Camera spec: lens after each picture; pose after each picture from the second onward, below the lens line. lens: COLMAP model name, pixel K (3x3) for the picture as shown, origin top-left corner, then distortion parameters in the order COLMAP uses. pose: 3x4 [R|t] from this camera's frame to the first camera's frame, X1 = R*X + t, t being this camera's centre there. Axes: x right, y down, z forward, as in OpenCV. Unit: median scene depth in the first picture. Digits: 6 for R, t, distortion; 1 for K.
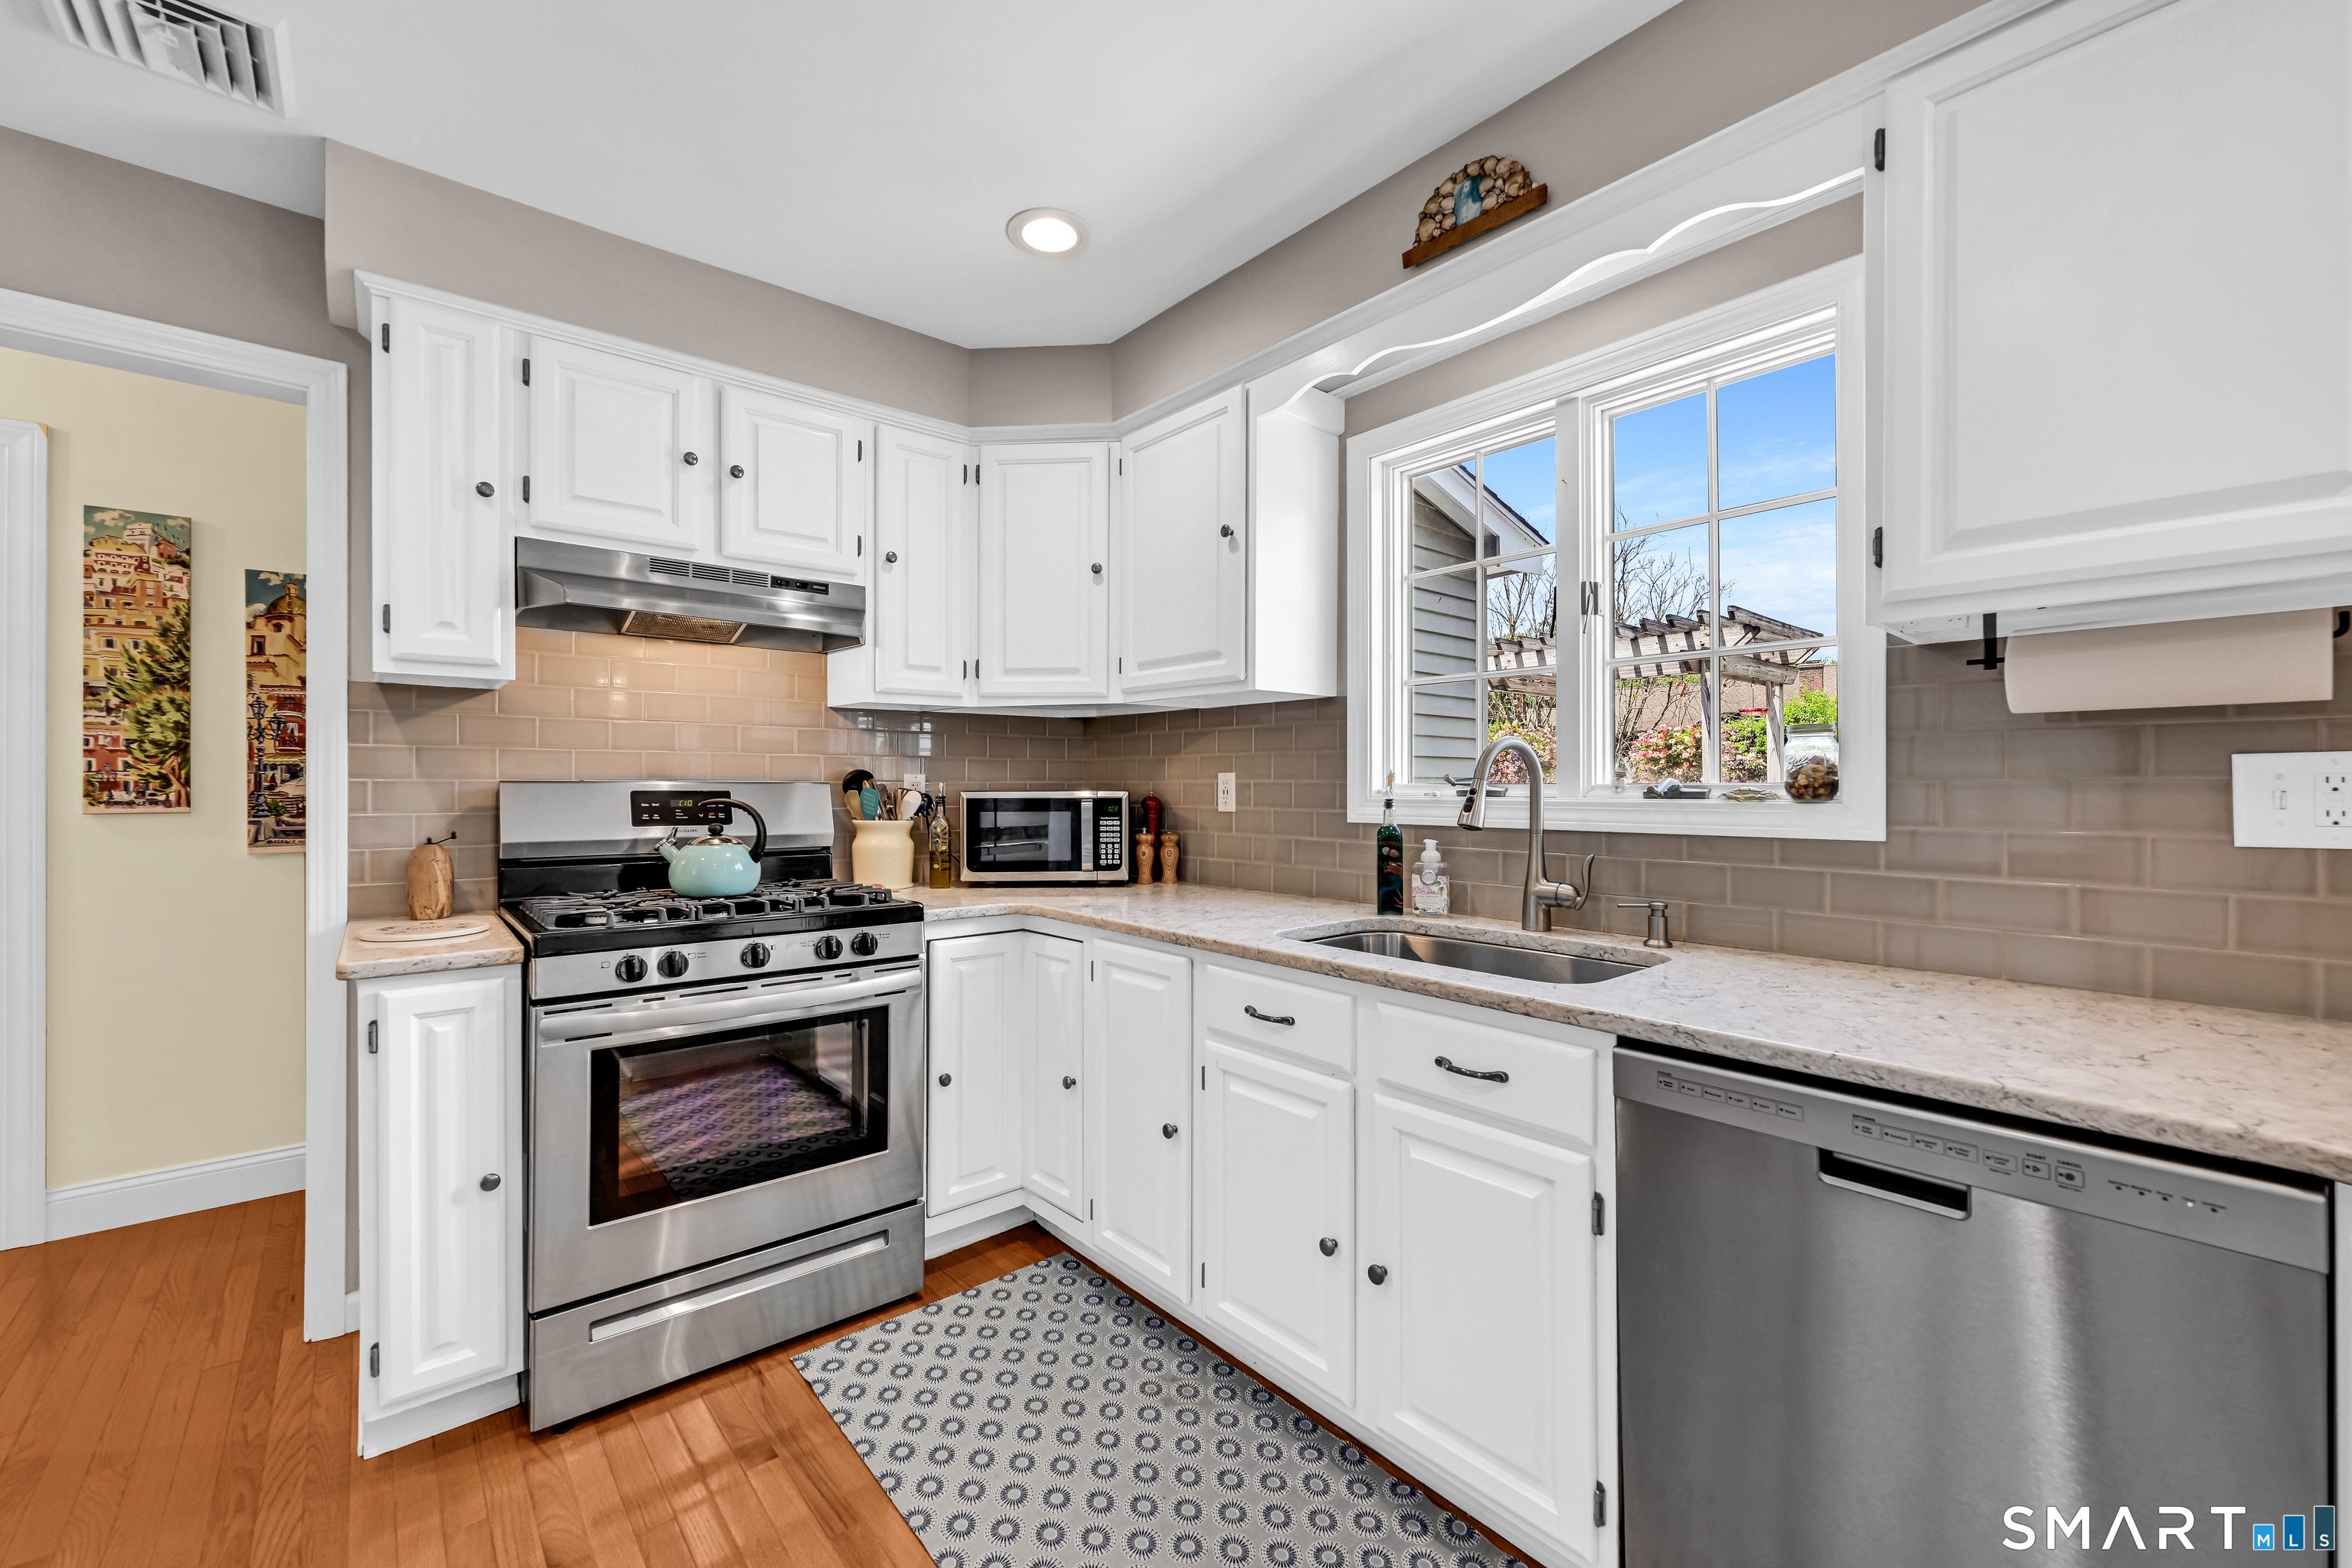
lens RADIAL K [[937.6, 0, 1168.8], [0, 937.6, 780.7], [0, 0, 1]] dist [-0.002935, -0.000431]
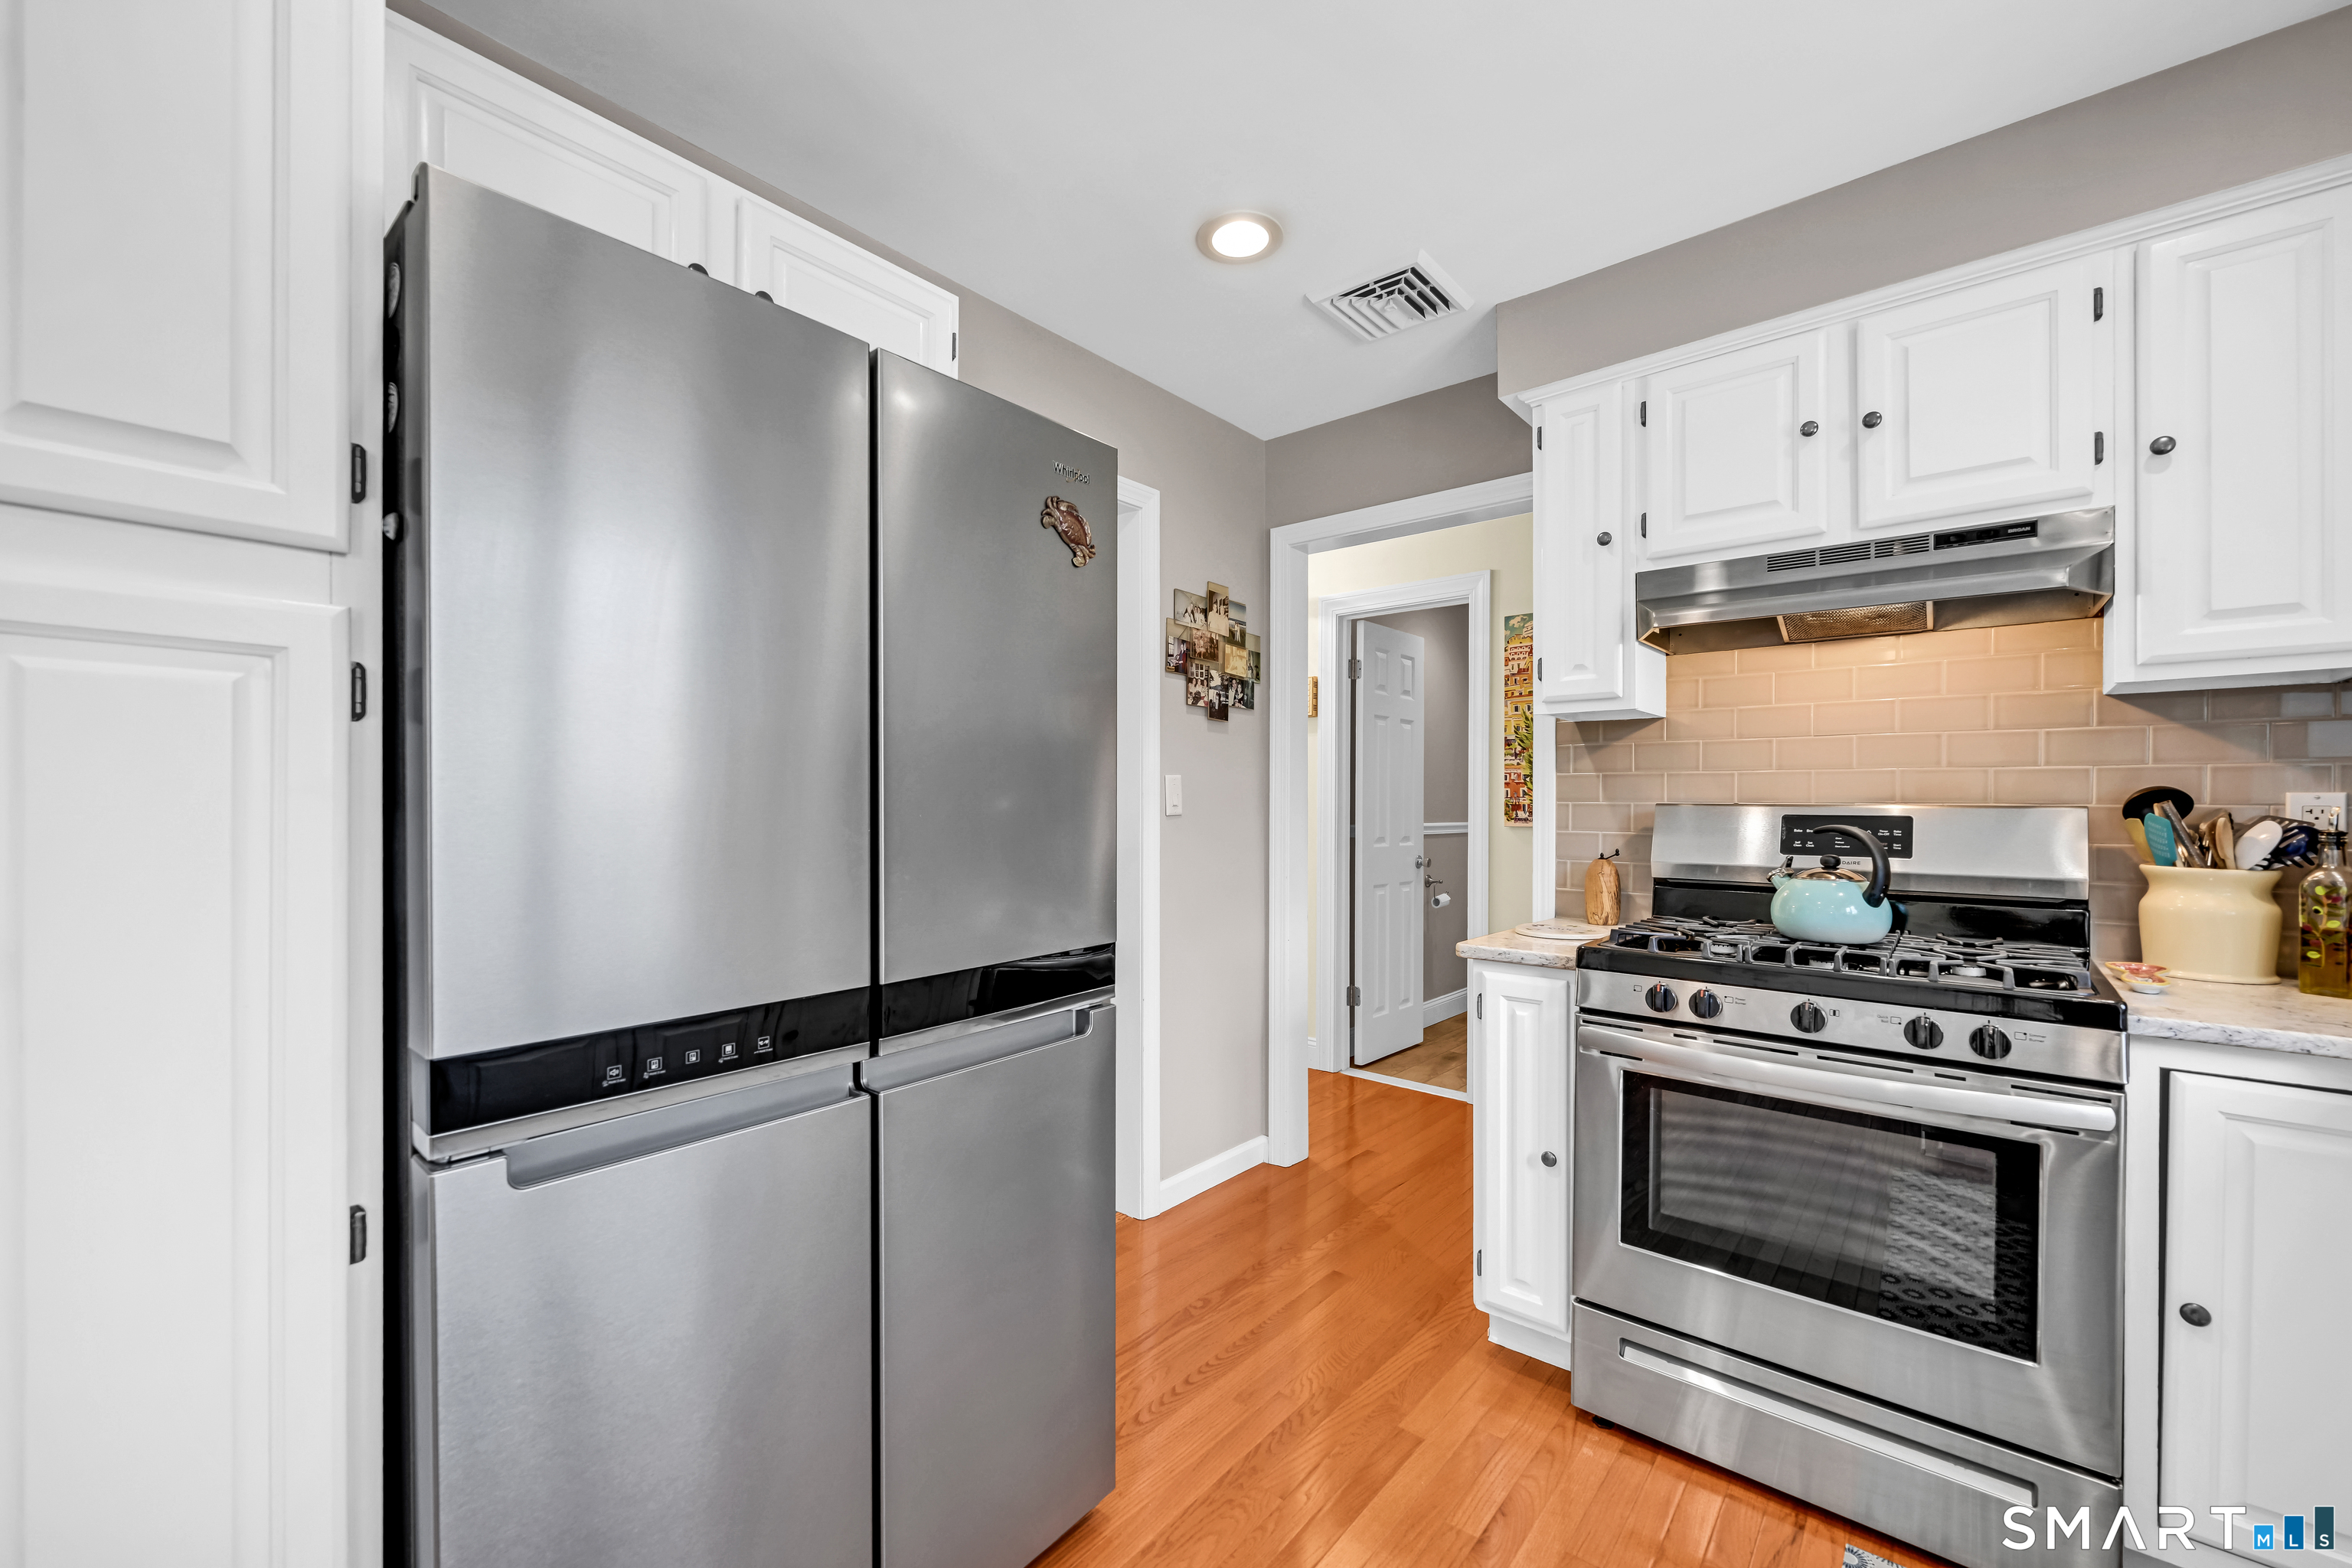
lens RADIAL K [[937.6, 0, 1173.2], [0, 937.6, 803.7], [0, 0, 1]] dist [-0.002935, -0.000431]
pose [[0.154508, -0.000945, -0.987991, 0.242473], [-0.000656, 0.999999, -0.001059, 0.001543], [0.987991, 0.000812, 0.154508, 0.284214]]
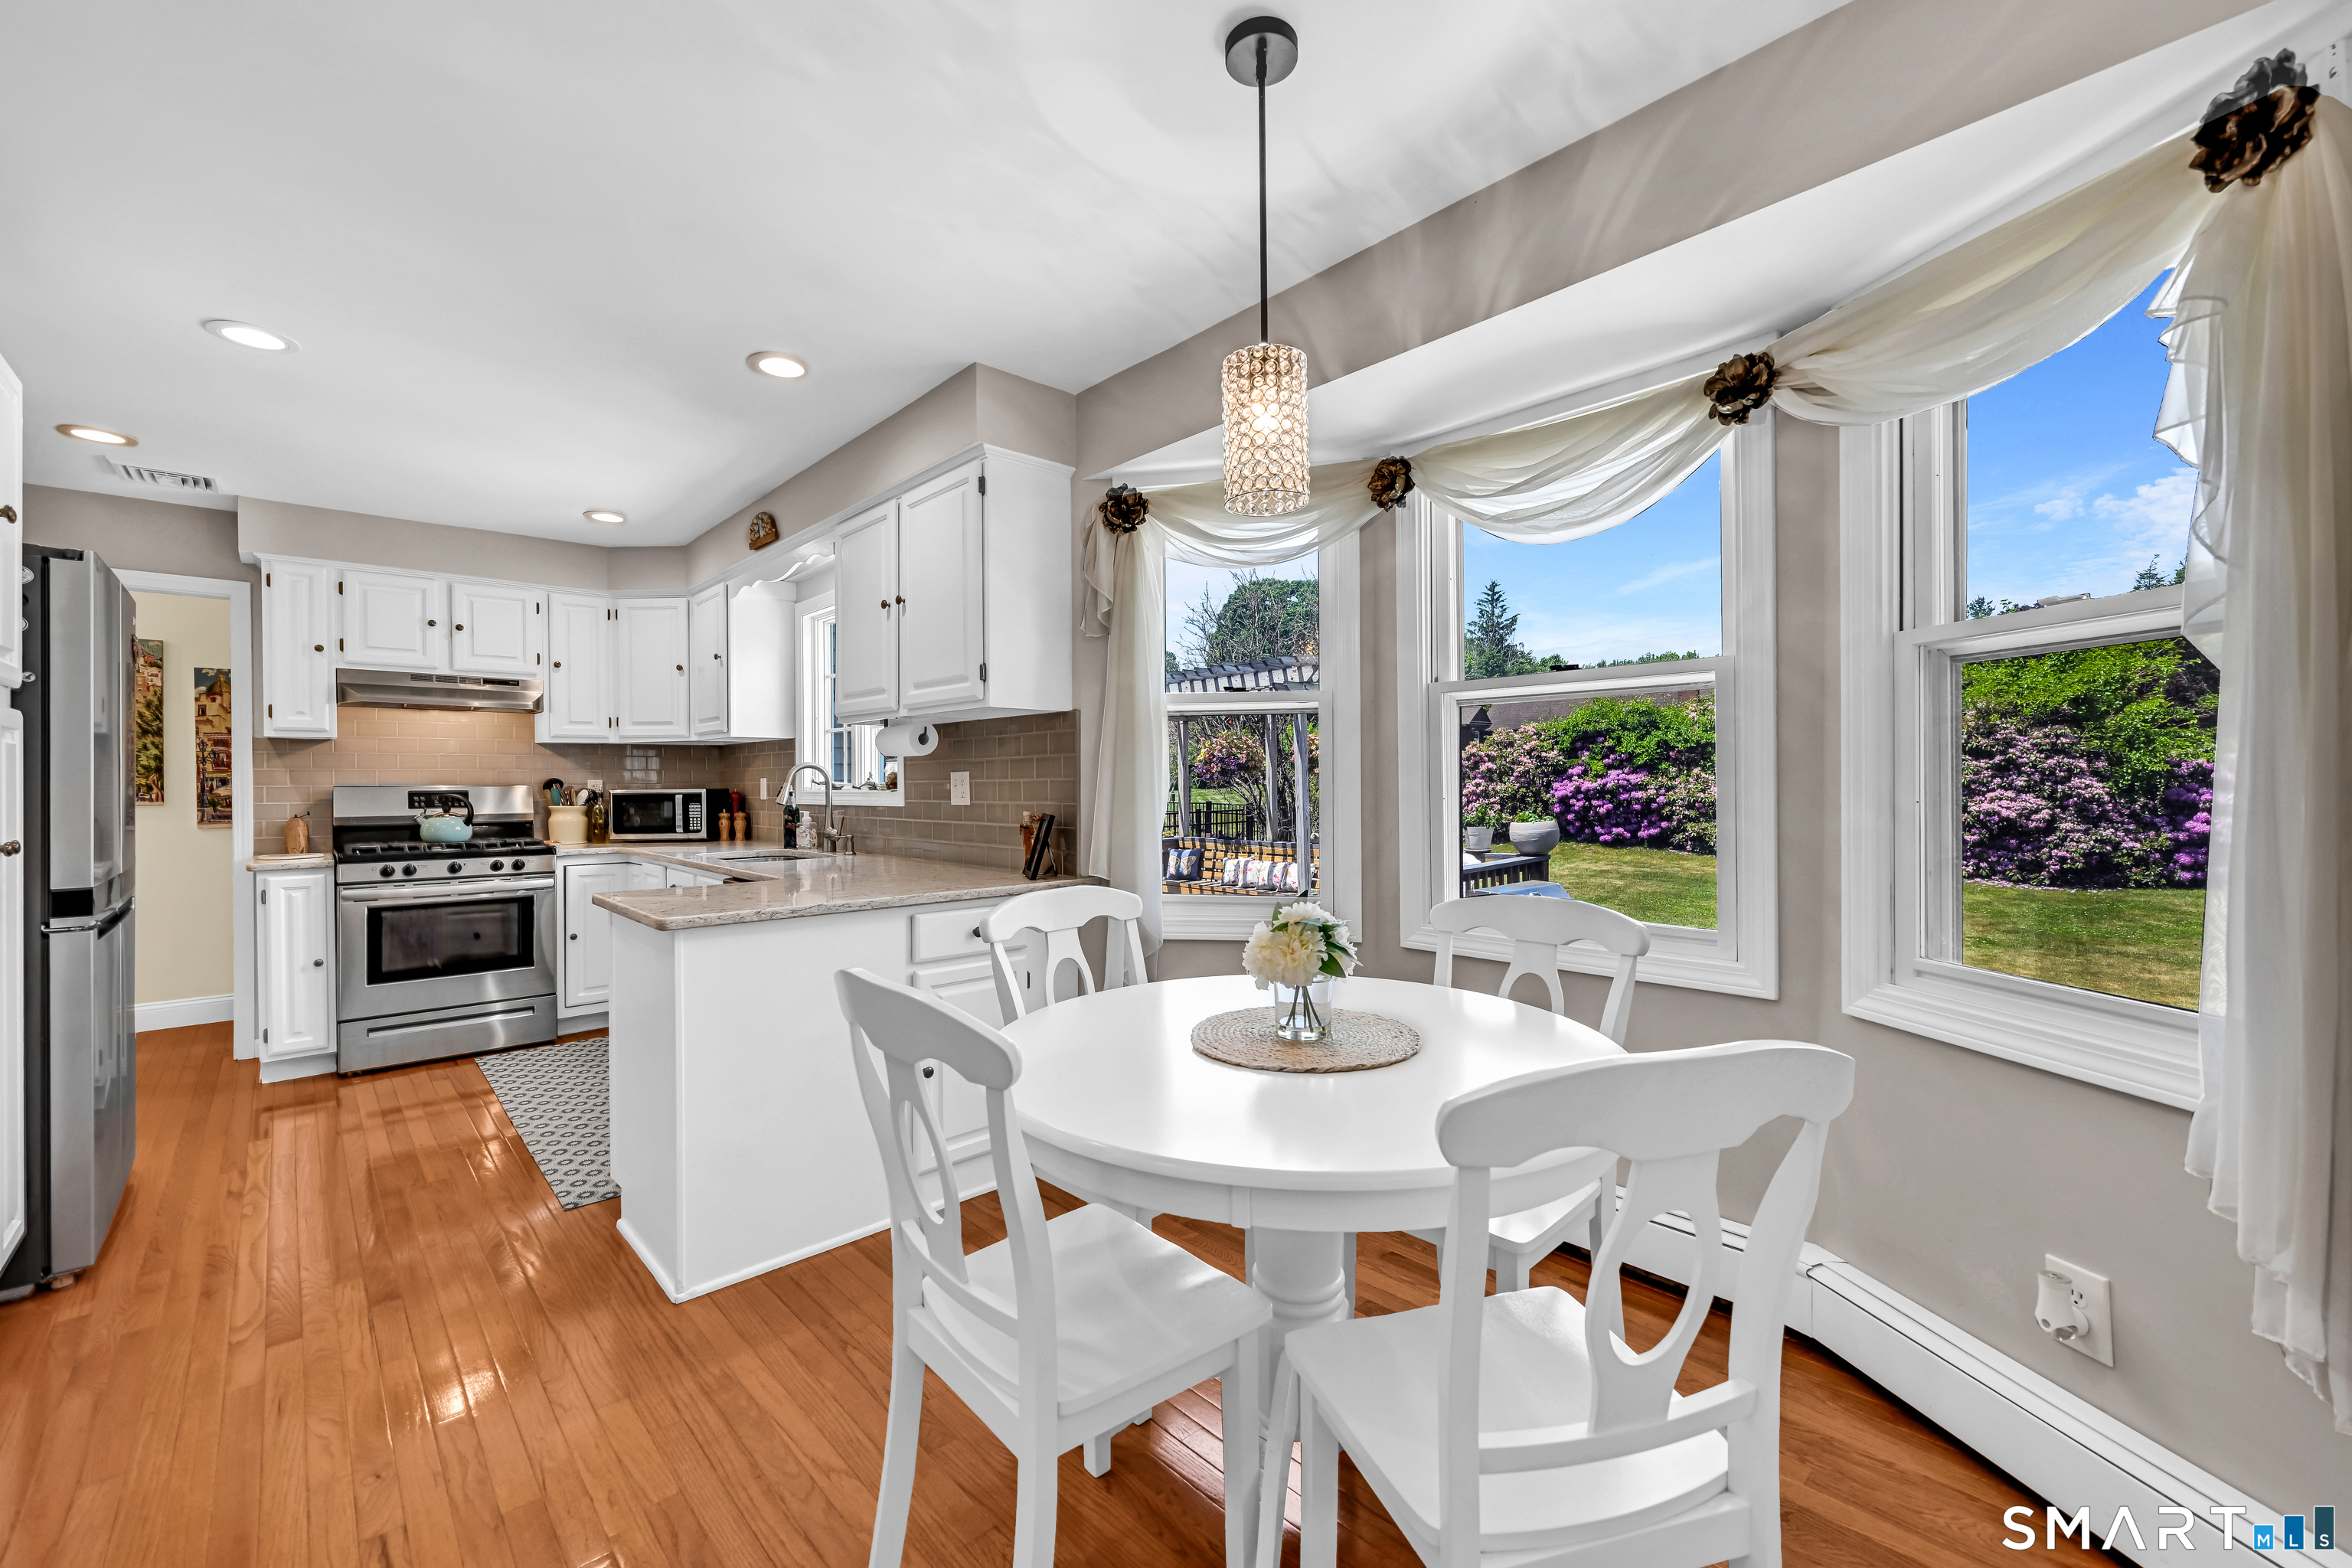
lens RADIAL K [[937.6, 0, 1172.9], [0, 937.6, 782.6], [0, 0, 1]] dist [-0.002935, -0.000431]
pose [[0.998920, -0.008158, 0.045750, 0.941468], [0.007989, 0.999961, 0.003880, -0.000938], [-0.045780, -0.003510, 0.998945, -1.028620]]
